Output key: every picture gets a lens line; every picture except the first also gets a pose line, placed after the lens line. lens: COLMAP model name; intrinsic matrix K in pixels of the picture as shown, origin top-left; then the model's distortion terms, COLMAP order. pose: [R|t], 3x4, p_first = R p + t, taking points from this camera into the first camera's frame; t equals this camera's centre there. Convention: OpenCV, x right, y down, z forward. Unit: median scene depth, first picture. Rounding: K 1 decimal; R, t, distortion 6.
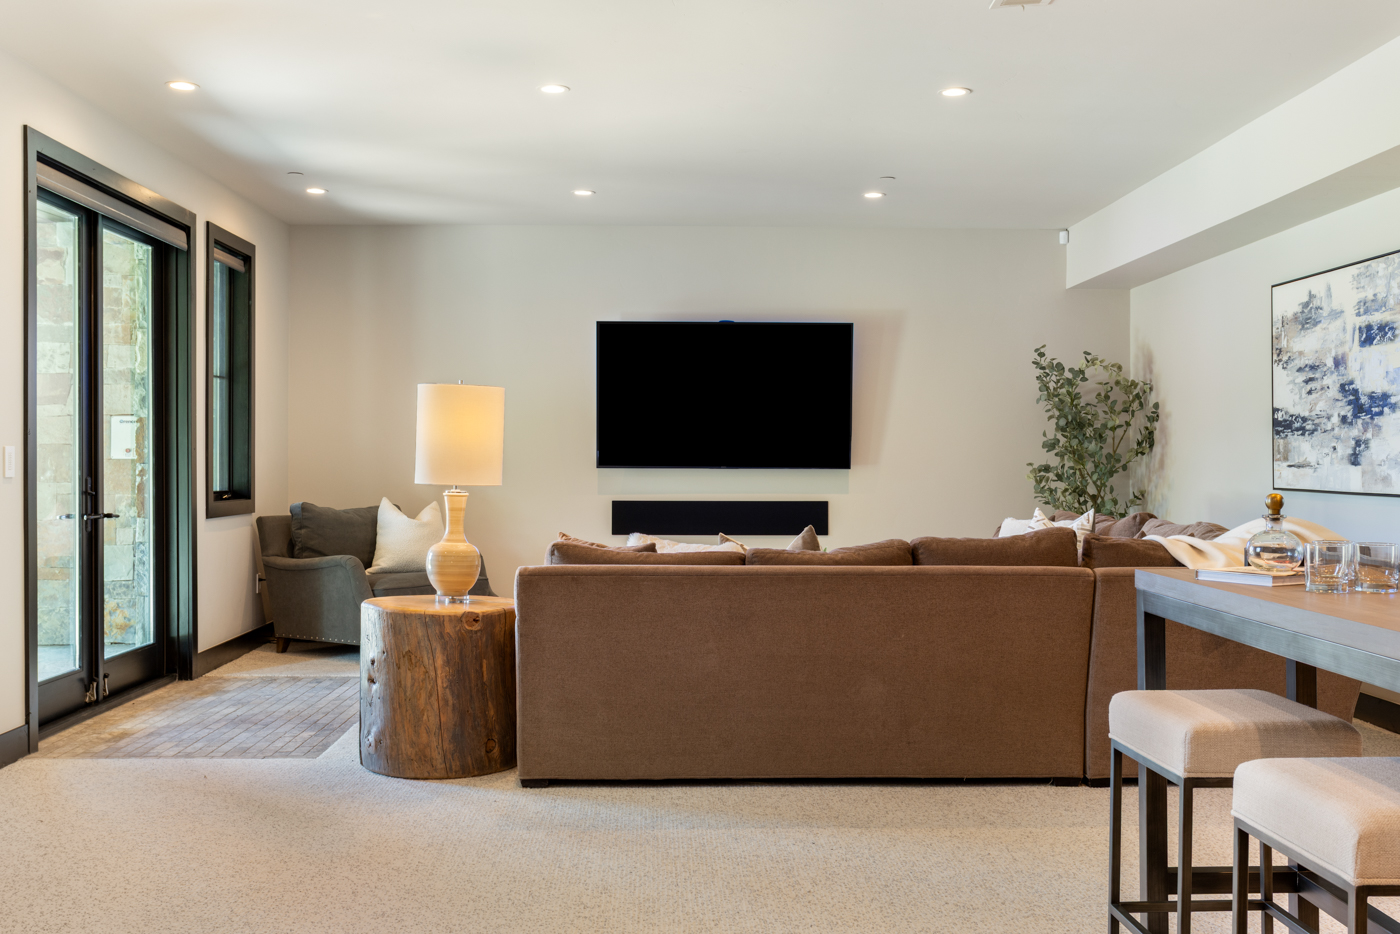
lens RADIAL K [[1407.0, 0, 706.8], [0, 1407.0, 466.5], [0, 0, 1]] dist [0.001793, 0.000000]
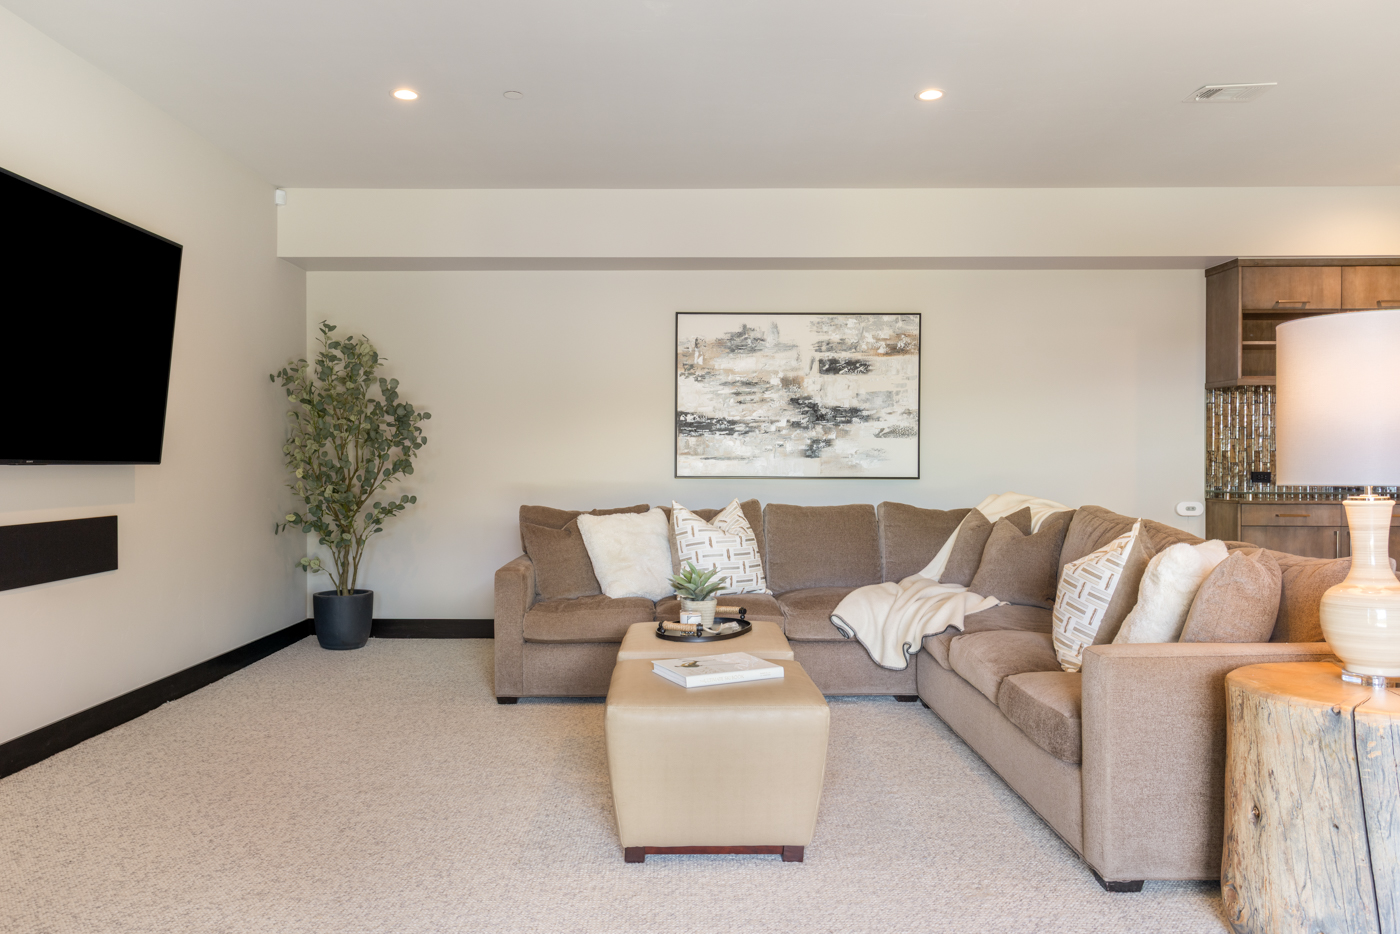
lens RADIAL K [[952.0, 0, 702.0], [0, 952.0, 463.4], [0, 0, 1]] dist [-0.000298, 0.000386]
pose [[0.022747, -0.002950, 0.999737, -0.479656], [0.002861, 0.999992, 0.002885, 0.001822], [-0.999737, 0.002795, 0.022755, 1.066587]]
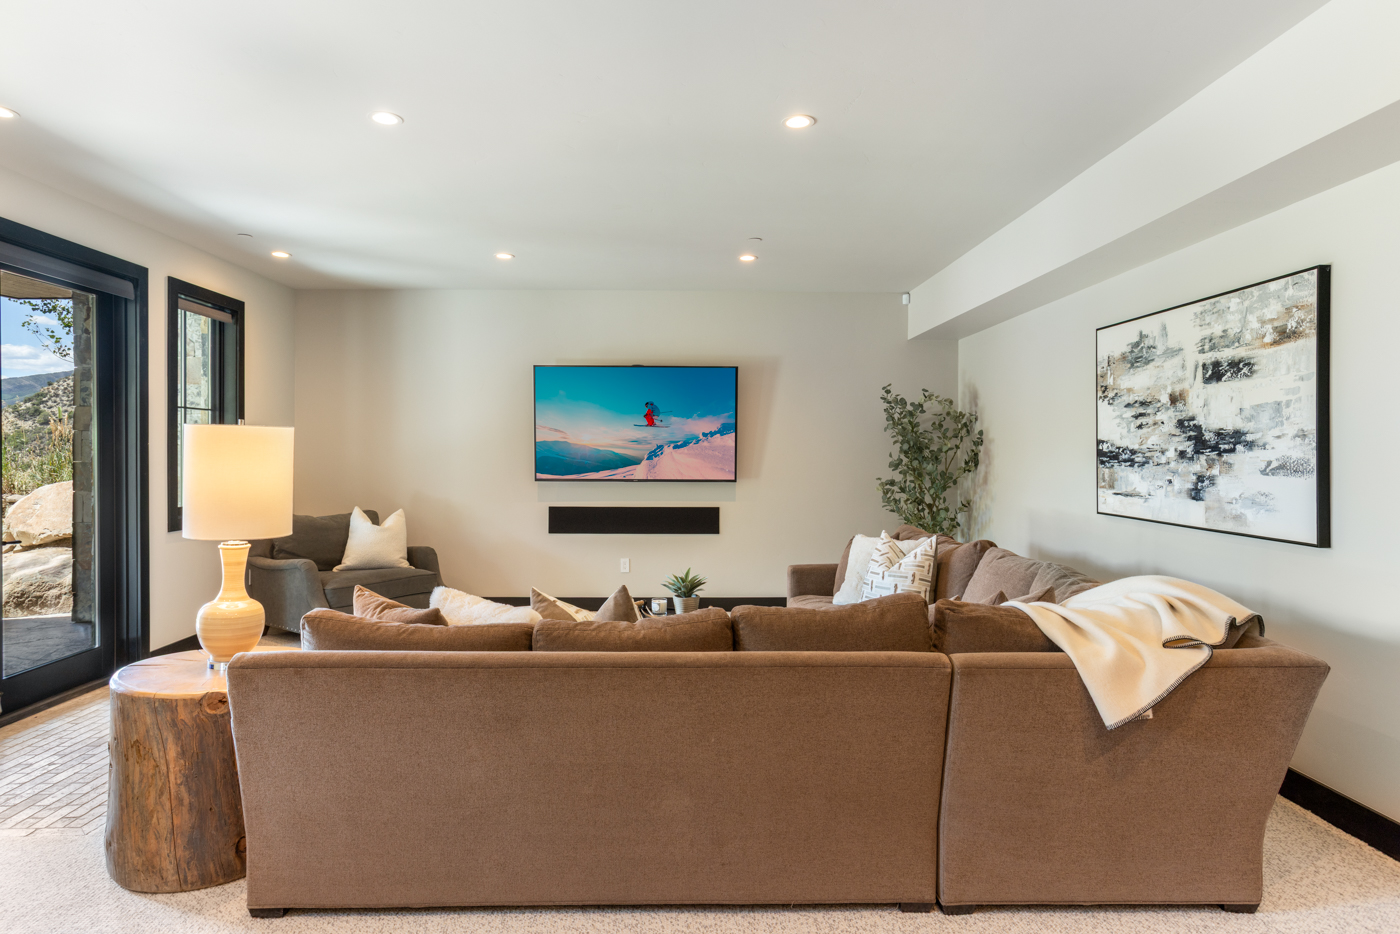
lens RADIAL K [[792.1, 0, 692.3], [0, 792.1, 458.6], [0, 0, 1]] dist [-0.003019, 0.005357]
pose [[0.999951, 0.001081, -0.009844, 0.100364], [-0.001036, 0.999989, 0.004563, -0.032526], [0.009849, -0.004553, 0.999941, 0.416861]]
